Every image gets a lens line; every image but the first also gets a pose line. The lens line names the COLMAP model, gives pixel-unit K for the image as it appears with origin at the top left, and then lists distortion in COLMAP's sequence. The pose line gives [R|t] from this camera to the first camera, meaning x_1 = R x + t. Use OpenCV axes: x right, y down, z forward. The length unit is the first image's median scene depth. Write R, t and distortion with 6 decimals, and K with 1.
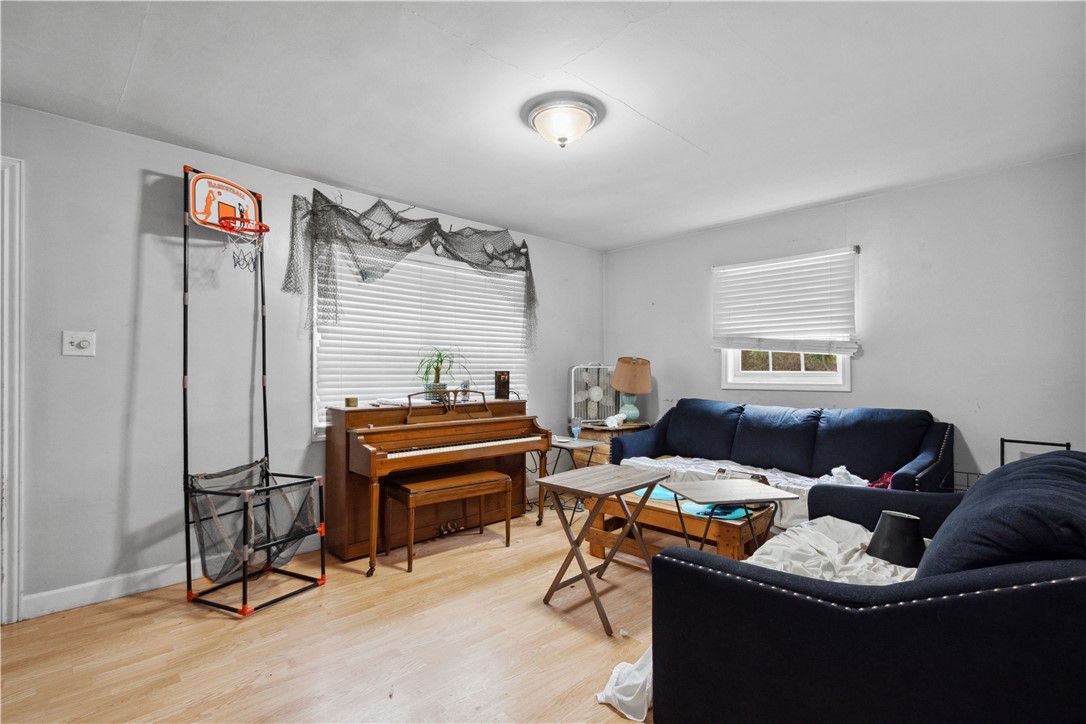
lens RADIAL K [[508.9, 0, 539.3], [0, 508.9, 376.1], [0, 0, 1]] dist [0.014024, -0.000037]
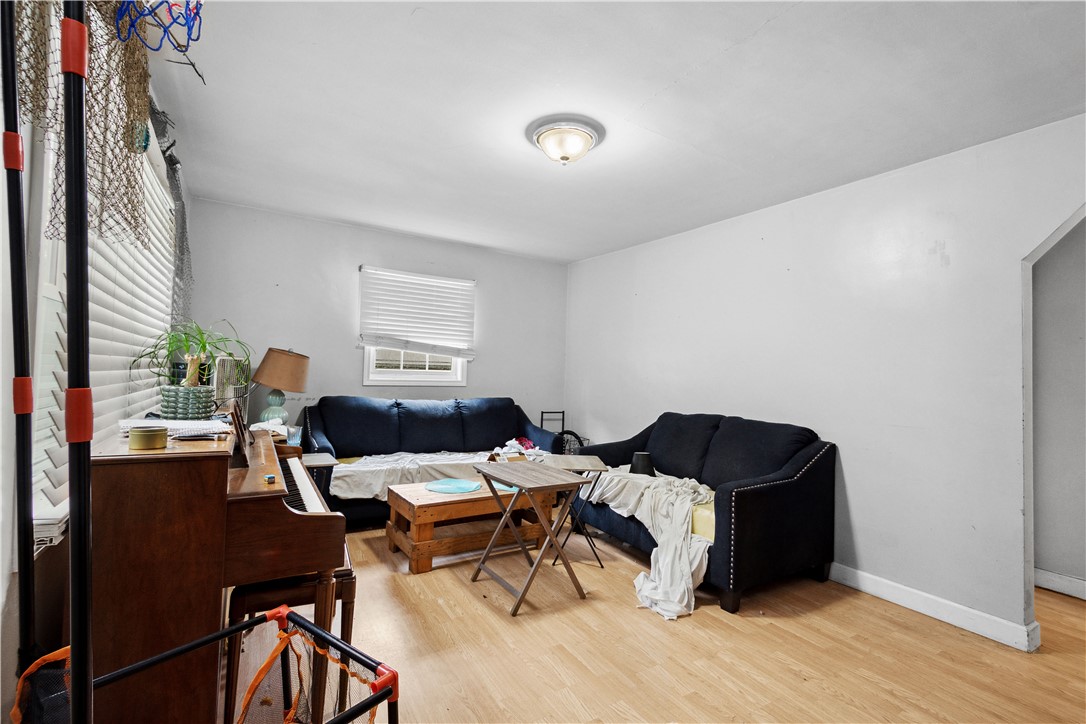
lens RADIAL K [[491.5, 0, 543.0], [0, 491.5, 362.0], [0, 0, 1]] dist [0.012816, -0.000151]
pose [[0.201073, 0.028225, 0.979170, -0.597050], [-0.021048, 0.999479, -0.024488, -0.006113], [-0.979350, -0.015686, 0.201562, 0.508088]]
